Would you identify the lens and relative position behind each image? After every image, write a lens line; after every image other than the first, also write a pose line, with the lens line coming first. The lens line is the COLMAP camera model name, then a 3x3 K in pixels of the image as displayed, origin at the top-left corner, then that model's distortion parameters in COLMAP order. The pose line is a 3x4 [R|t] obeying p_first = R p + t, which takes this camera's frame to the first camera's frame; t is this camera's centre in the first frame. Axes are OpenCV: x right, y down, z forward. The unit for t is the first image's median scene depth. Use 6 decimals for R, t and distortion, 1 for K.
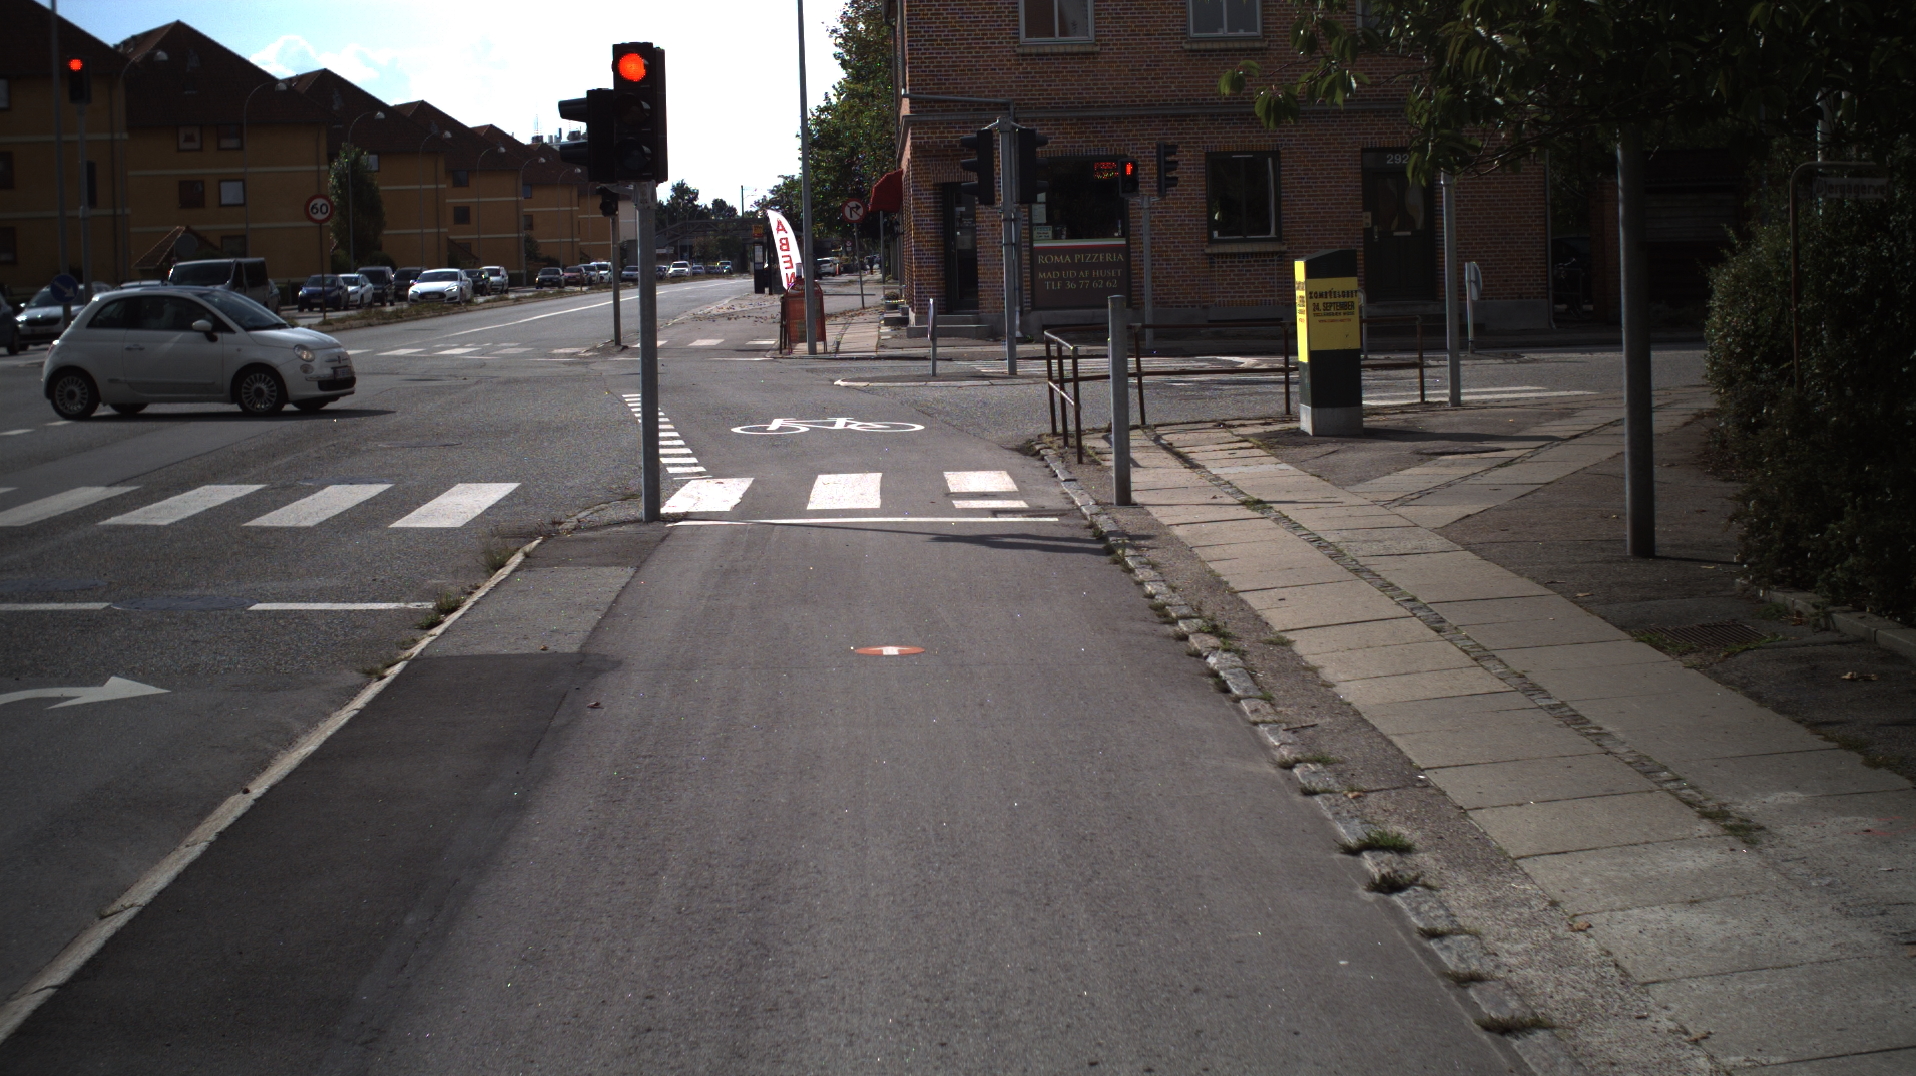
lens RADIAL K [[3663.8, 0, 958.0], [0, 3663.8, 538.0], [0, 0, 1]] dist [-0.261839, 0.081846]
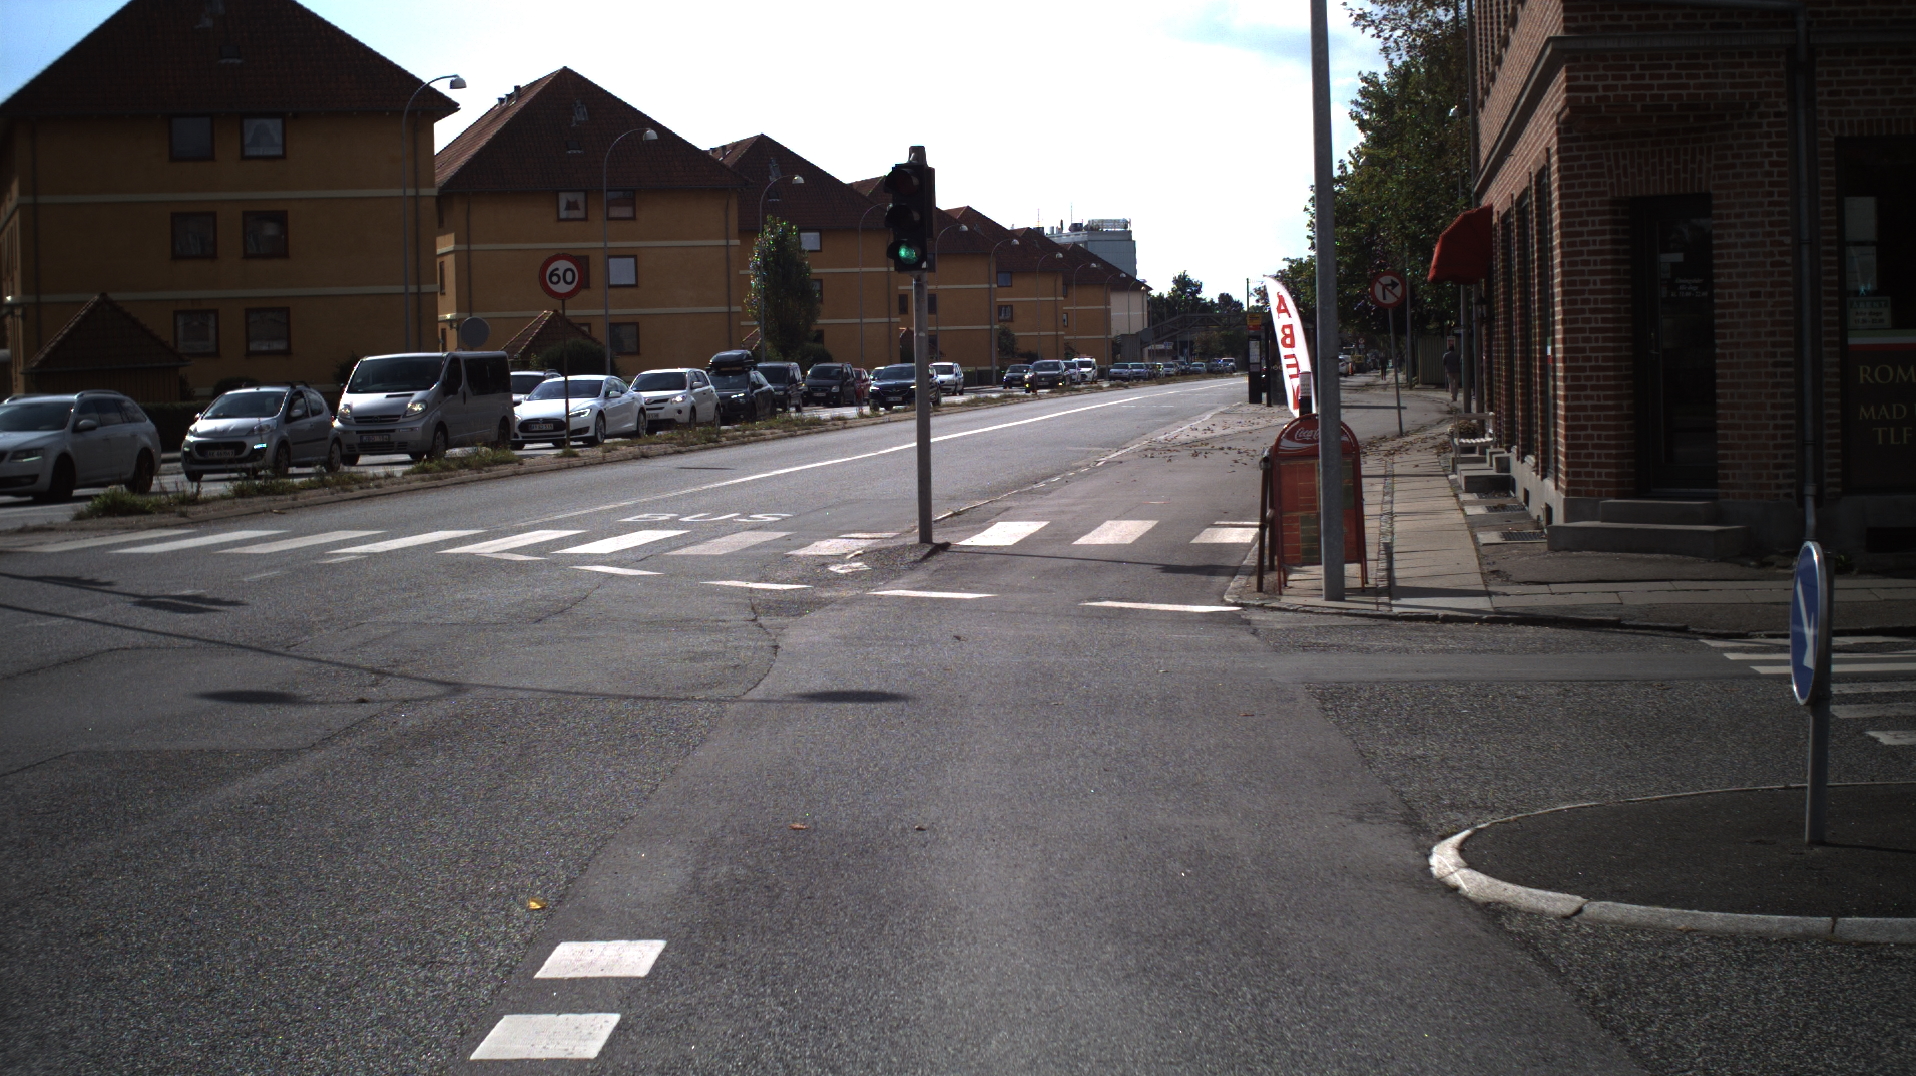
lens RADIAL K [[3663.8, 0, 958.0], [0, 3663.8, 538.0], [0, 0, 1]] dist [-0.261839, 0.081846]
pose [[0.990402, 0.012440, -0.137659, -0.022628], [-0.016043, 0.999556, -0.025096, -0.041381], [0.137286, 0.027063, 0.990162, 0.525186]]
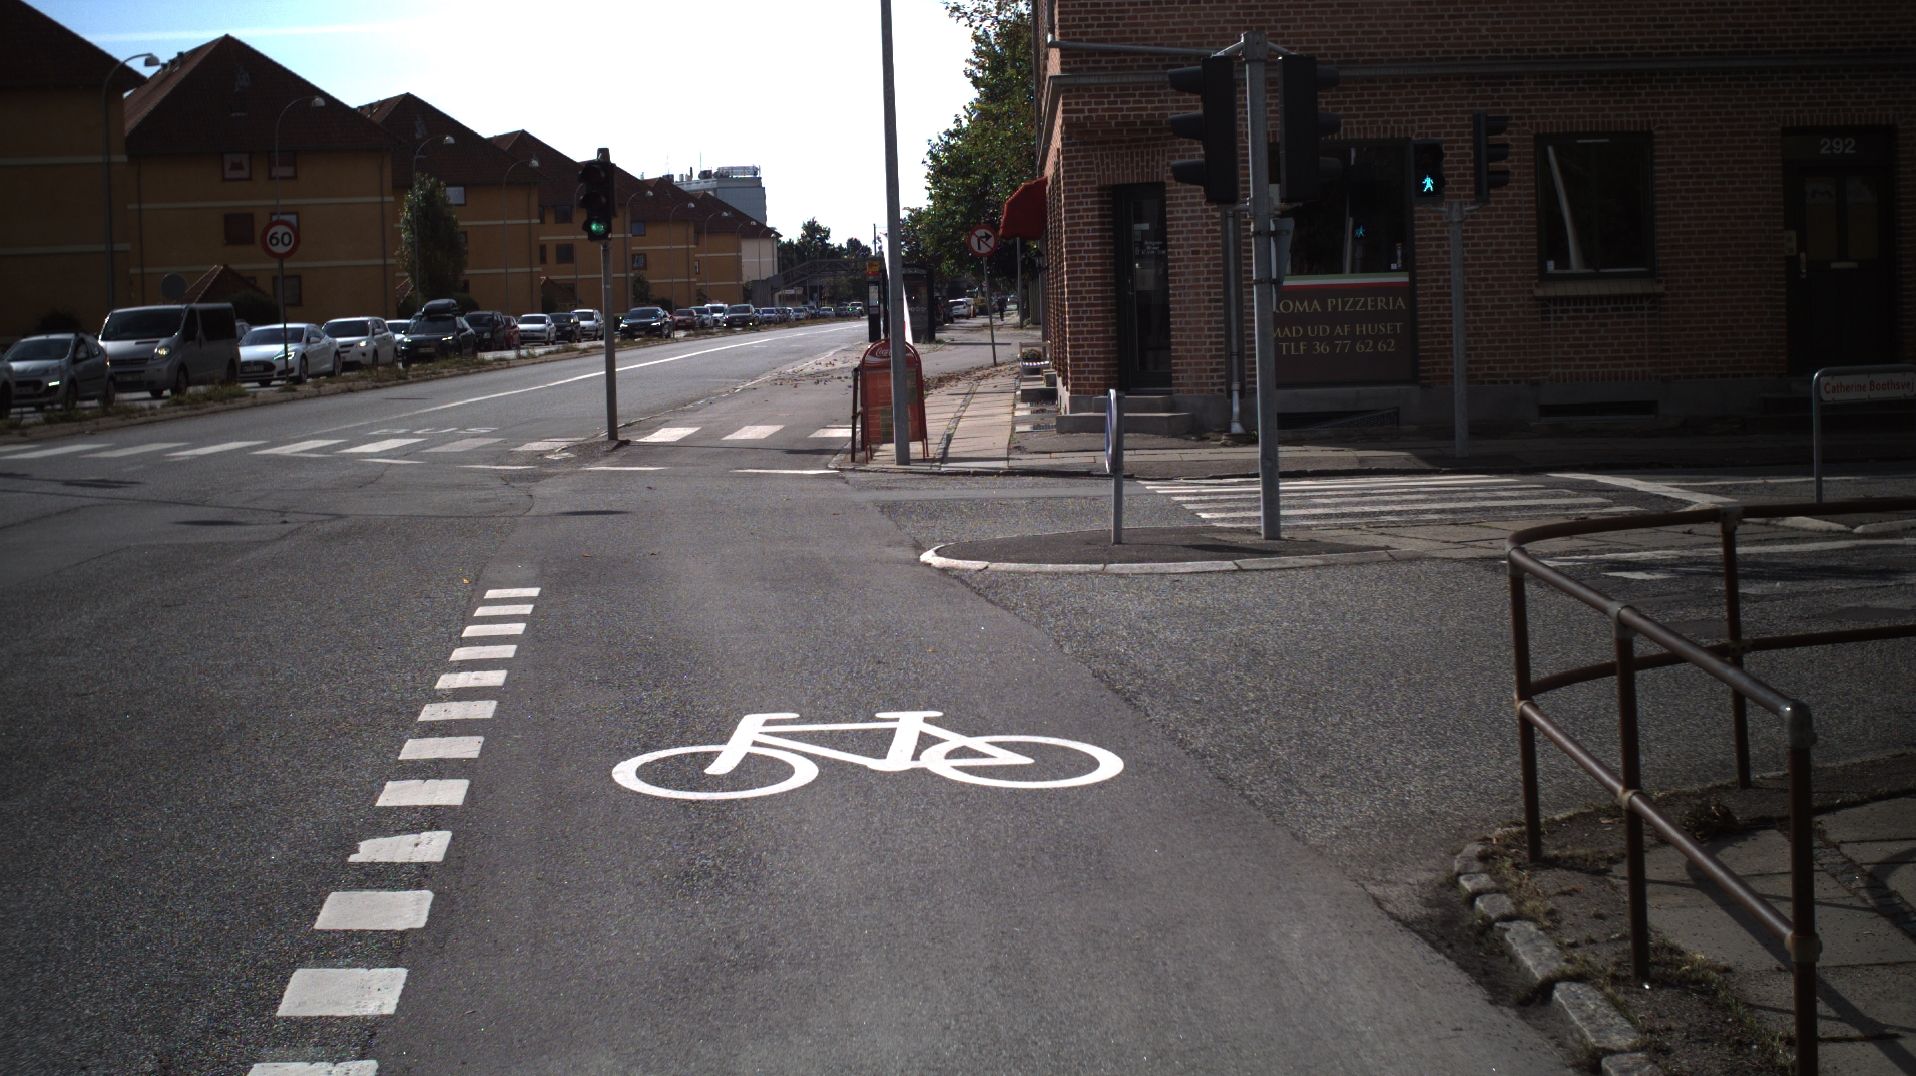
lens RADIAL K [[3663.8, 0, 958.0], [0, 3663.8, 538.0], [0, 0, 1]] dist [-0.261839, 0.081846]
pose [[0.999284, -0.000905, -0.037814, -0.006728], [0.000493, 0.999940, -0.010912, -0.027955], [0.037821, 0.010885, 0.999225, 0.350425]]
